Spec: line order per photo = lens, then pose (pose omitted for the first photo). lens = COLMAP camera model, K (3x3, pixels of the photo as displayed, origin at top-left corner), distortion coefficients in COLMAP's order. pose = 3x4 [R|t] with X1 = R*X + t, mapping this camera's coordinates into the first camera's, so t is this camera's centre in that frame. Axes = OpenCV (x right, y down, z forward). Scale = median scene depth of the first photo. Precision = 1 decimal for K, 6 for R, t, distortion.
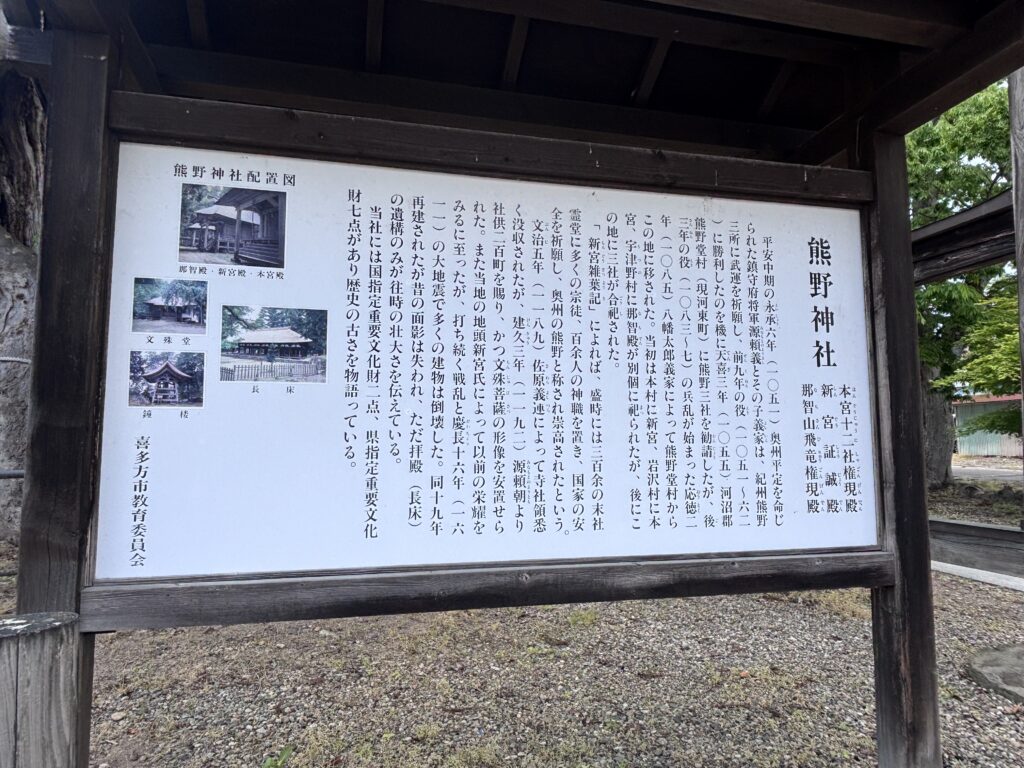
lens RADIAL K [[667.0, 0, 512.6], [0, 667.0, 386.3], [0, 0, 1]] dist [-0.003772, -0.001646]
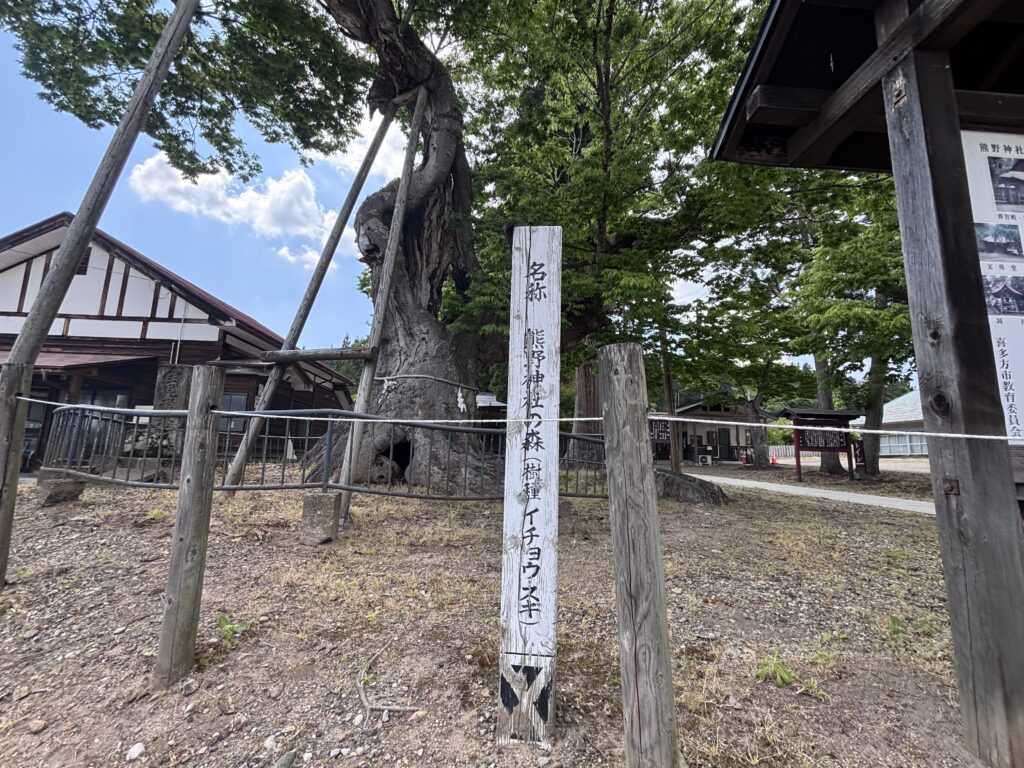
lens RADIAL K [[438.6, 0, 512.2], [0, 438.6, 384.4], [0, 0, 1]] dist [0.000803, 0.000127]
pose [[0.983630, -0.005346, -0.180120, -1.292915], [-0.009651, 0.996562, -0.082282, 0.237599], [0.179940, 0.082674, 0.980197, -0.001822]]
